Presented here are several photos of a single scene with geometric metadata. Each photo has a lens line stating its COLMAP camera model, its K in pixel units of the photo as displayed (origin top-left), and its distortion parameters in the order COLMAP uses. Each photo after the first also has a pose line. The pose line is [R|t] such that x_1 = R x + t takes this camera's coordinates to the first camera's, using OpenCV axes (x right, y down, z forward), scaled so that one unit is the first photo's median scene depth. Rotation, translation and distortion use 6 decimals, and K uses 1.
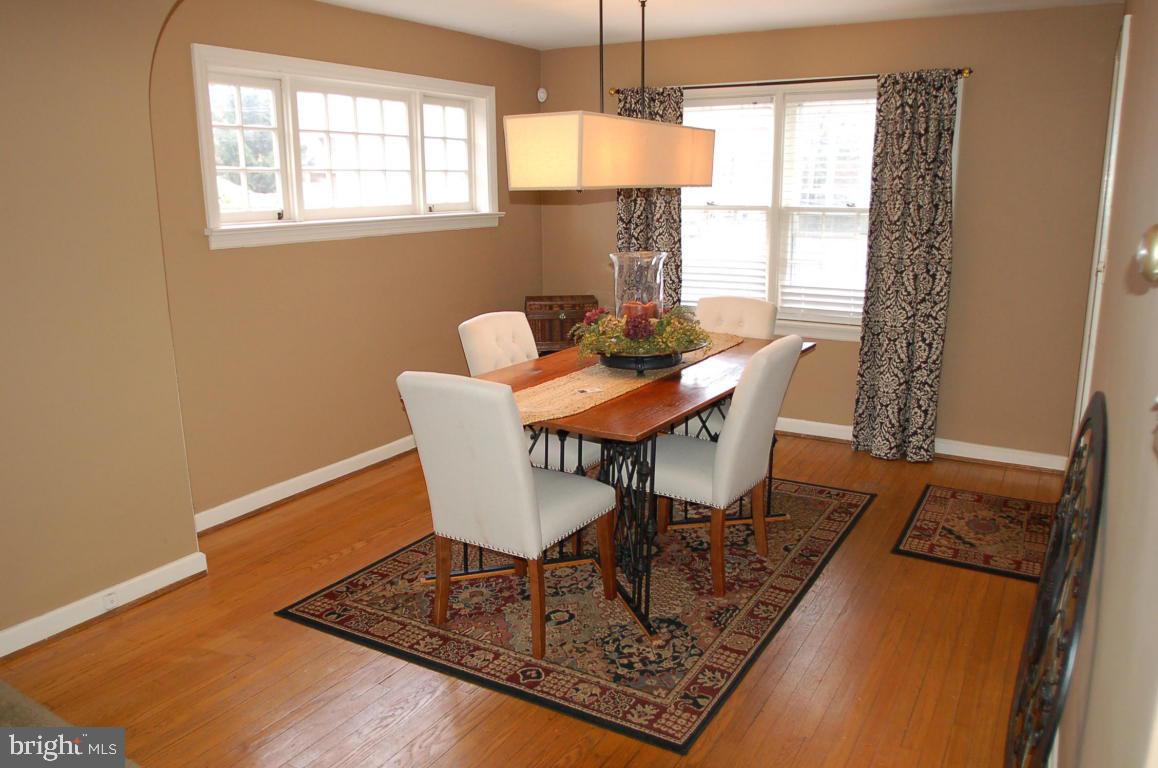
lens RADIAL K [[859.5, 0, 585.5], [0, 859.5, 387.9], [0, 0, 1]] dist [-0.082314, 0.014245]
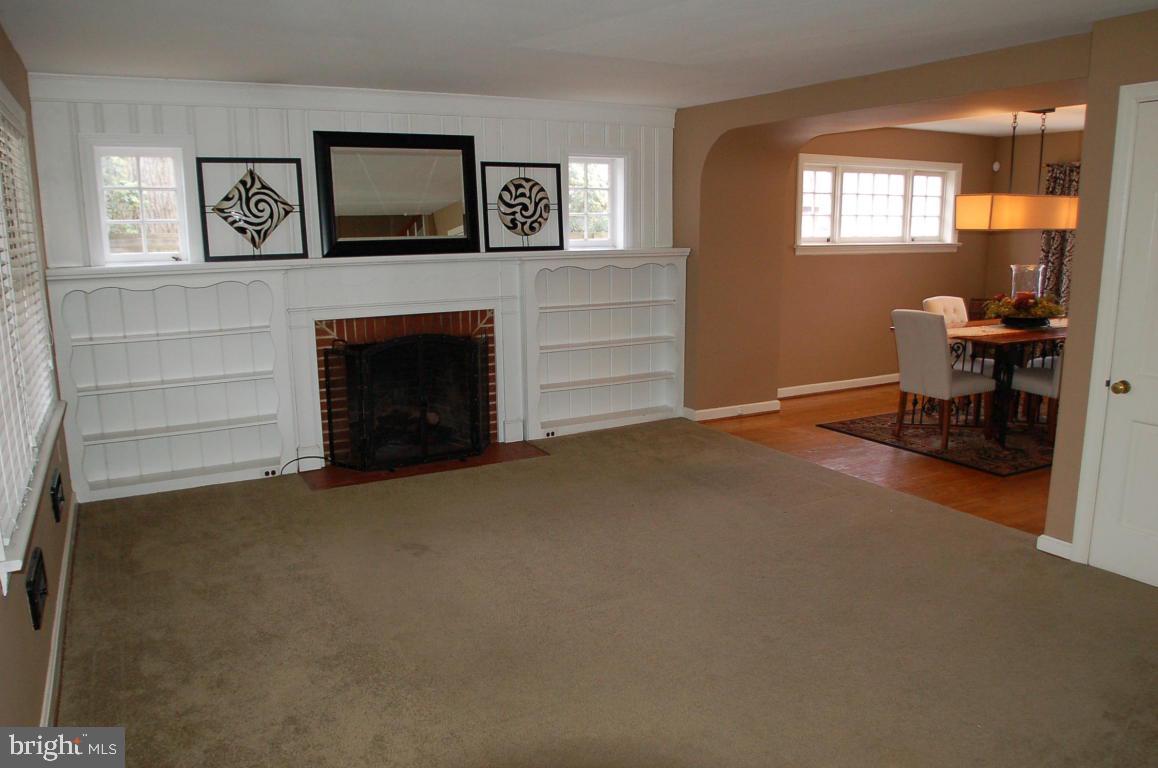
lens RADIAL K [[859.5, 0, 575.0], [0, 859.5, 389.6], [0, 0, 1]] dist [-0.082314, 0.014245]
pose [[0.856148, 0.102663, -0.506430, 0.136865], [-0.119747, 0.992804, -0.001178, 0.185555], [0.502665, 0.061652, 0.862280, -0.840317]]
